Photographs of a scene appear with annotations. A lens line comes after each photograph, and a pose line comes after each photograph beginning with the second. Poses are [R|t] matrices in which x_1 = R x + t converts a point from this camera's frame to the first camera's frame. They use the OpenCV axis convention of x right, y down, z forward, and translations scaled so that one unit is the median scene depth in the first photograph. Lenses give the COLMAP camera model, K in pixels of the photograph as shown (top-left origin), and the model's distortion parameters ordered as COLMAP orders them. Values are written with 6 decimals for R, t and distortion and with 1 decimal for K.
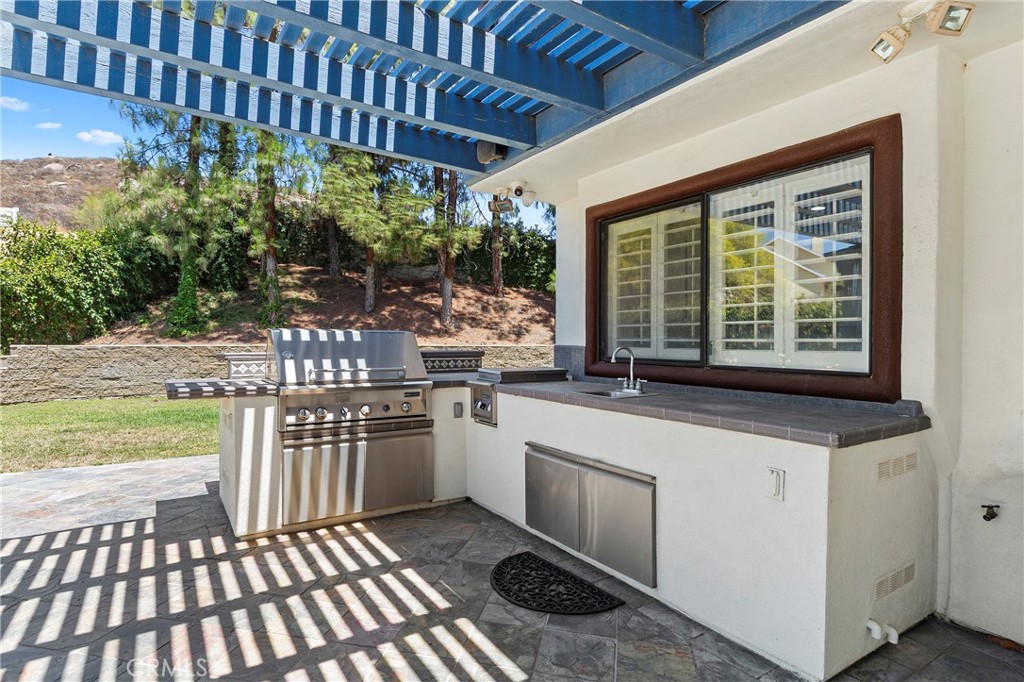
lens RADIAL K [[542.2, 0, 500.7], [0, 542.2, 338.8], [0, 0, 1]] dist [-0.000669, -0.000537]
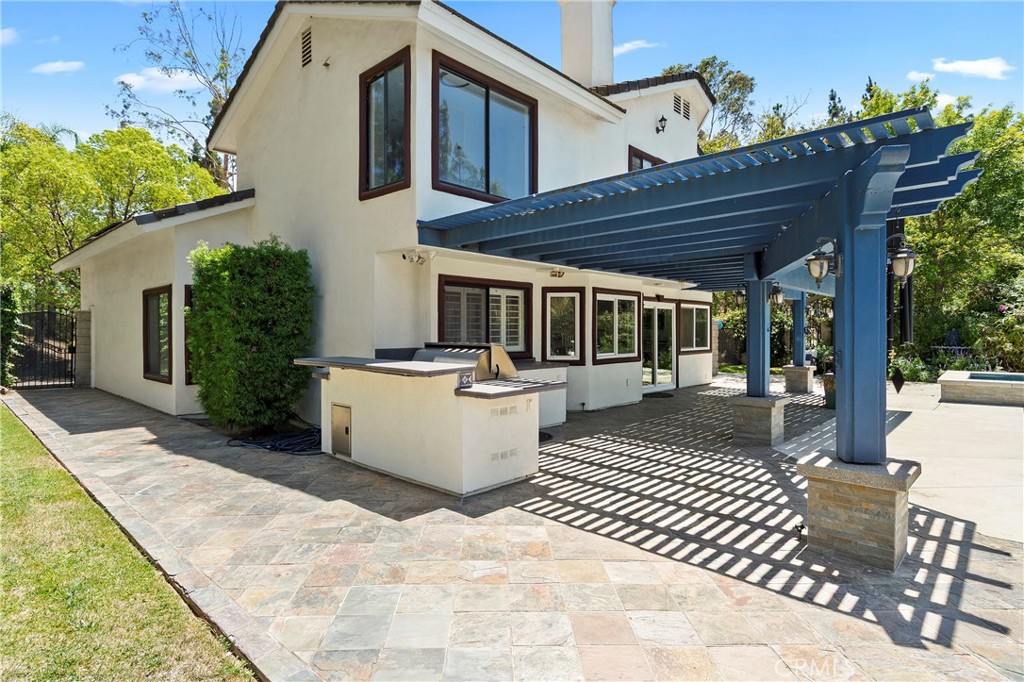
lens RADIAL K [[542.2, 0, 500.7], [0, 542.2, 338.8], [0, 0, 1]] dist [-0.000669, -0.000537]
pose [[-0.253813, -0.018804, 0.967071, -1.850165], [0.000863, 0.999806, 0.019667, -0.060814], [-0.967253, 0.005826, -0.253747, 1.382863]]
